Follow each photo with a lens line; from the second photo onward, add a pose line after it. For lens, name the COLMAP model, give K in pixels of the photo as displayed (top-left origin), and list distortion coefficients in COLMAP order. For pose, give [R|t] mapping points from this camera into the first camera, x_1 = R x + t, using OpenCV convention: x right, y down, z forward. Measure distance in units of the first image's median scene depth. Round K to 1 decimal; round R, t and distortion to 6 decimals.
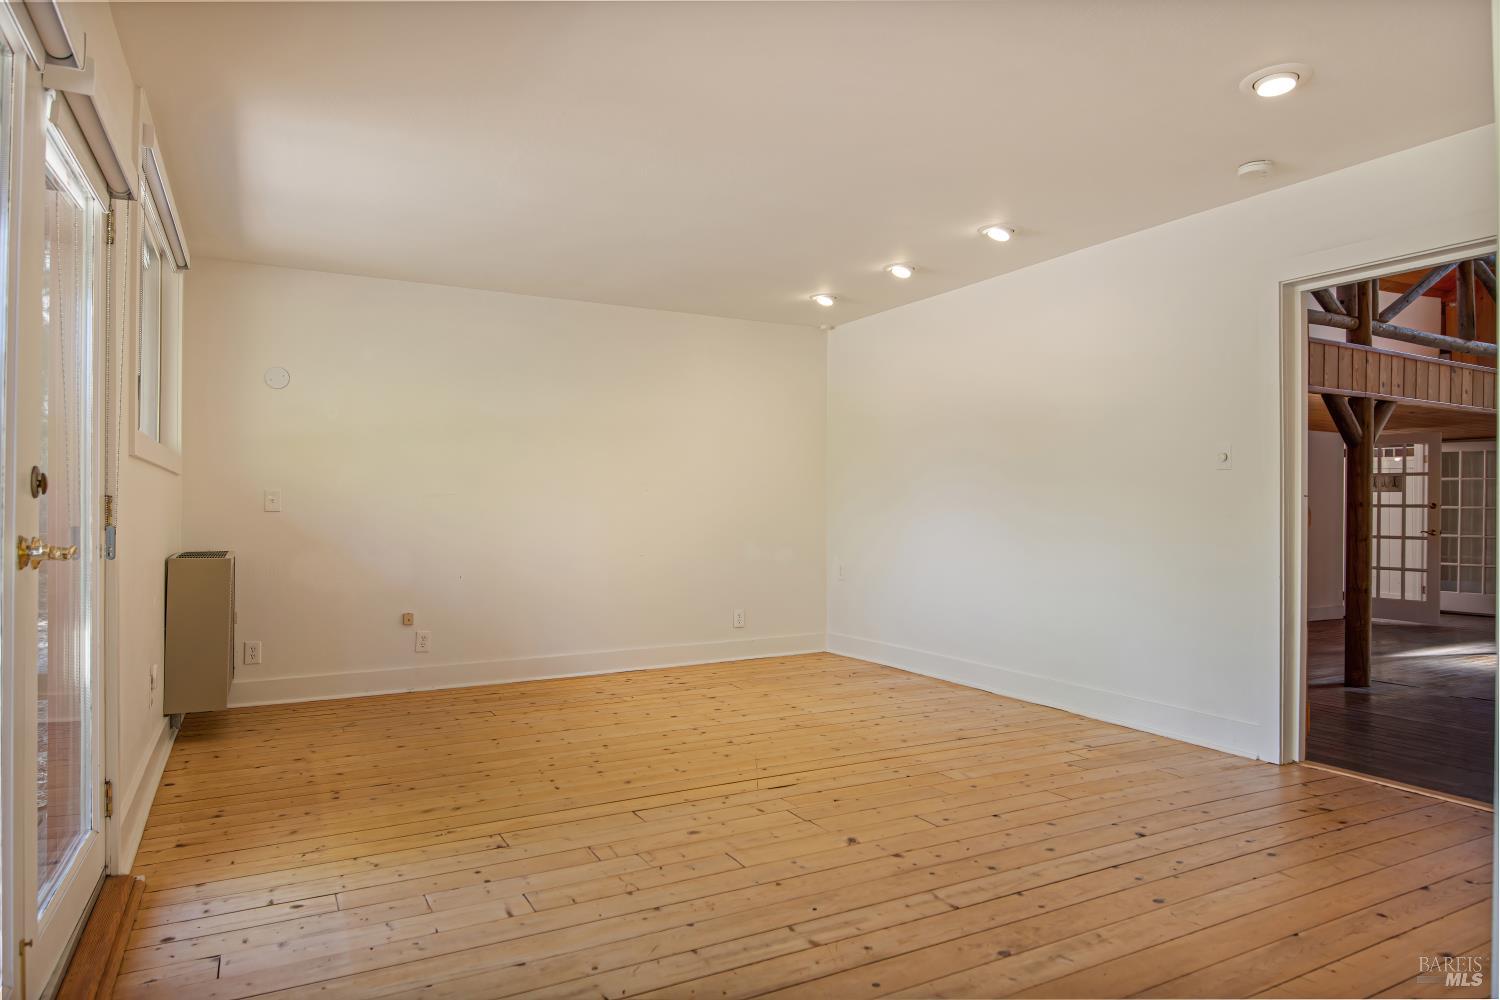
lens RADIAL K [[923.6, 0, 757.8], [0, 923.6, 509.9], [0, 0, 1]] dist [-0.010998, -0.004732]
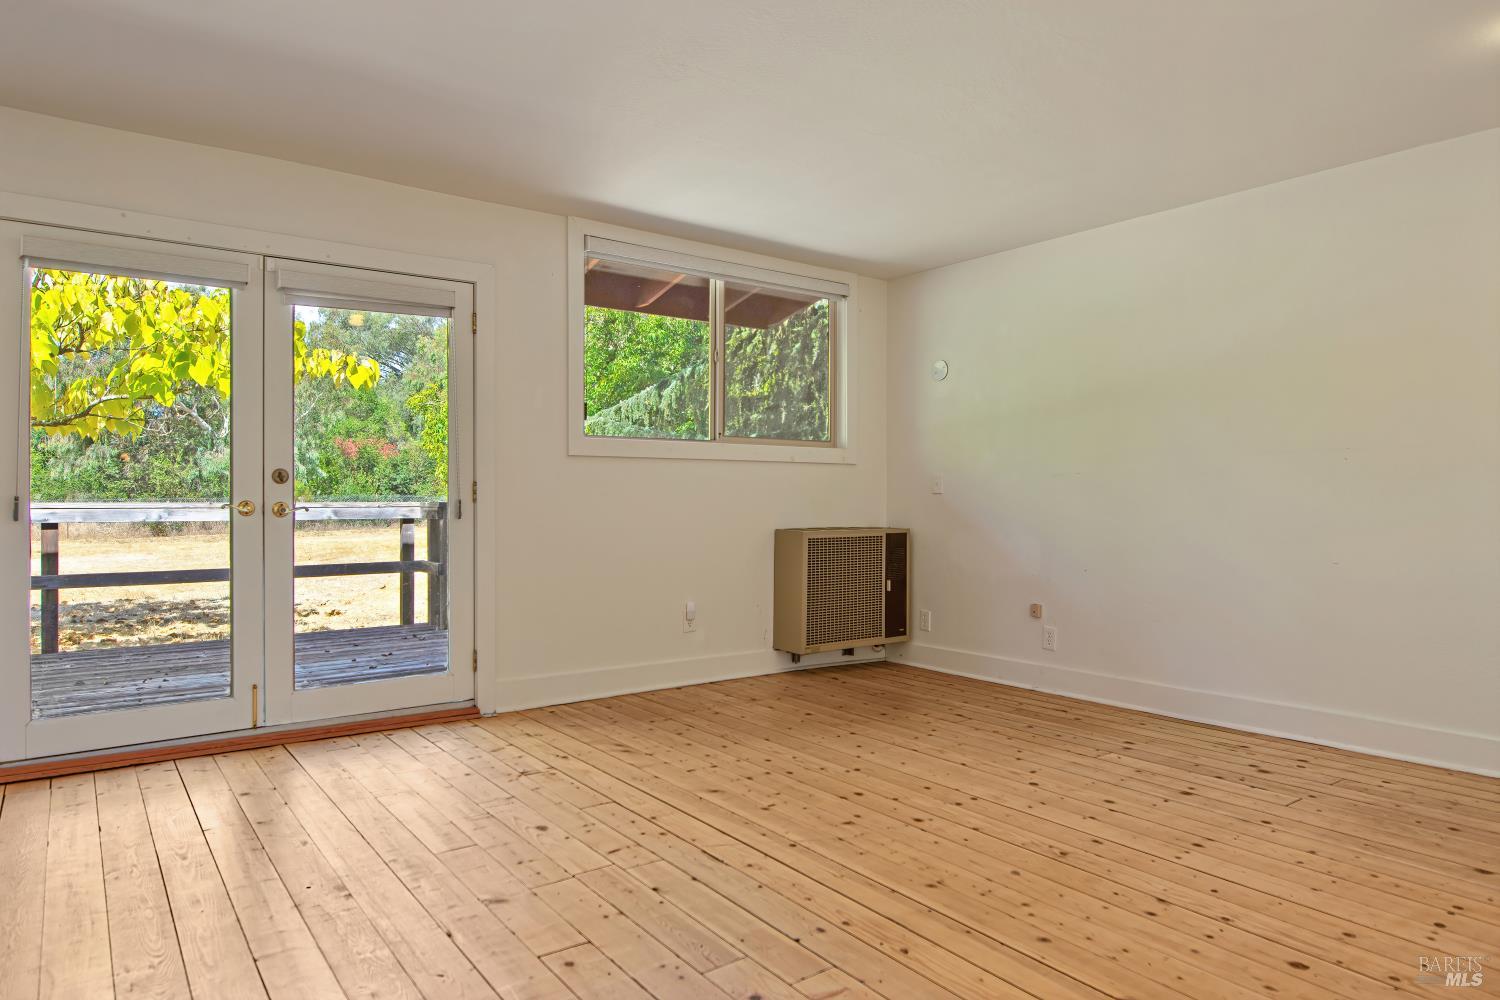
lens RADIAL K [[923.6, 0, 757.6], [0, 923.6, 496.9], [0, 0, 1]] dist [-0.010998, -0.004732]
pose [[0.146277, 0.002836, -0.989240, 0.723362], [-0.003128, 0.999992, 0.002404, 0.004657], [0.989239, 0.002742, 0.146284, 0.866797]]
